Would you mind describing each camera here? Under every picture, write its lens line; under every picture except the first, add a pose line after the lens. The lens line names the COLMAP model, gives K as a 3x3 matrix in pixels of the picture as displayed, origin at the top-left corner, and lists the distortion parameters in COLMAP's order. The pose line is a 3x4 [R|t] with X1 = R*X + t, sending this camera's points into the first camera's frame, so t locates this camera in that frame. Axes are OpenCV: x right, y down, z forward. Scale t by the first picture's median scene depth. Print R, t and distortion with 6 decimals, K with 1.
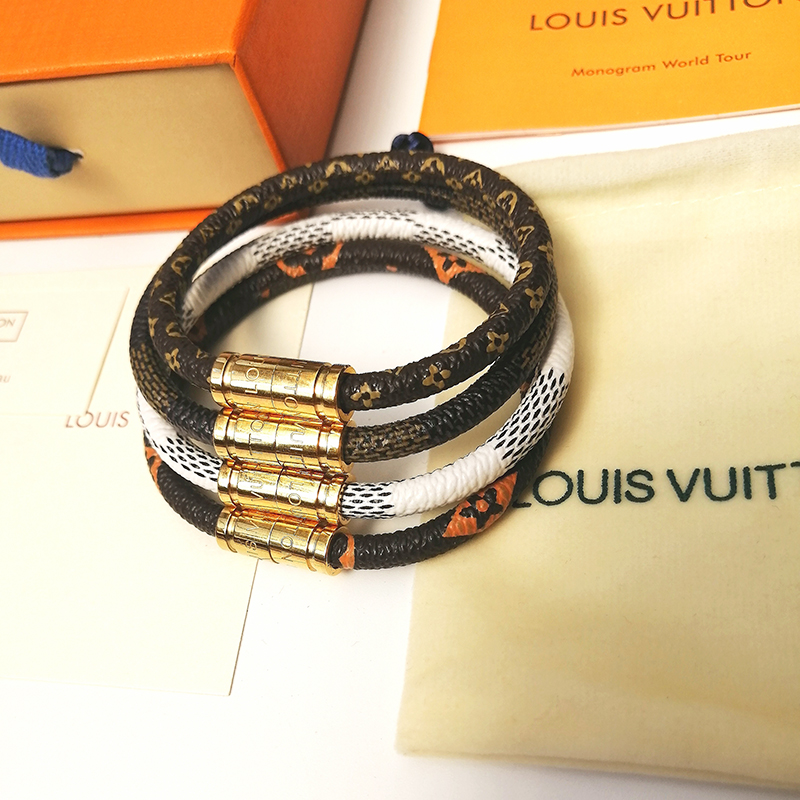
lens RADIAL K [[1110.5, 0, 394.6], [0, 1110.5, 400.1], [0, 0, 1]] dist [0.061164, 0.000000]
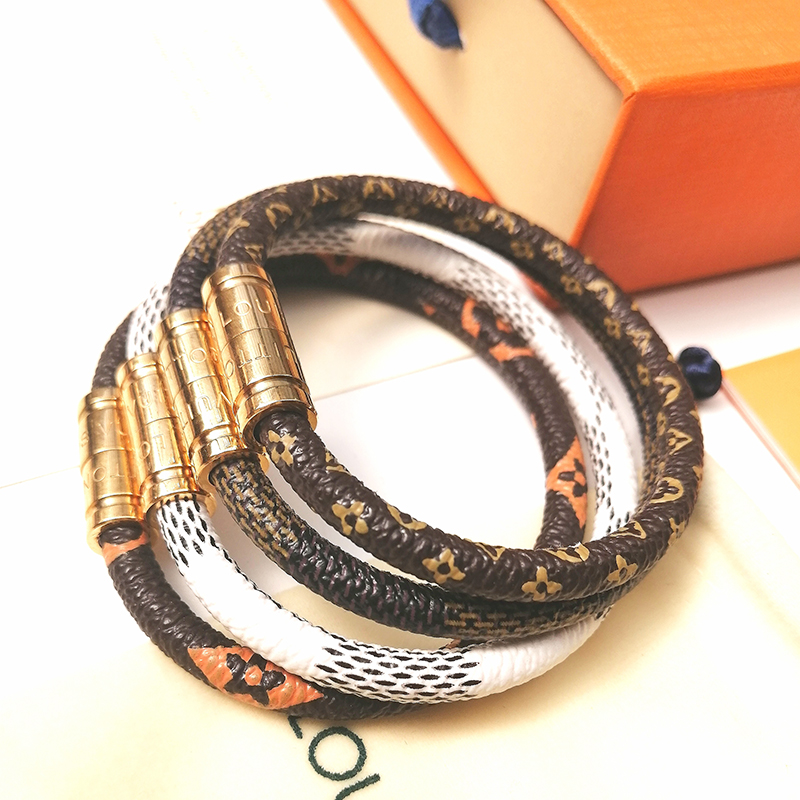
lens RADIAL K [[1110.5, 0, 403.9], [0, 1110.5, 404.1], [0, 0, 1]] dist [0.061164, 0.000000]
pose [[0.509915, 0.830779, -0.223143, 0.123286], [-0.842498, 0.534702, 0.065503, -0.108288], [0.173734, 0.154597, 0.972582, 0.255210]]
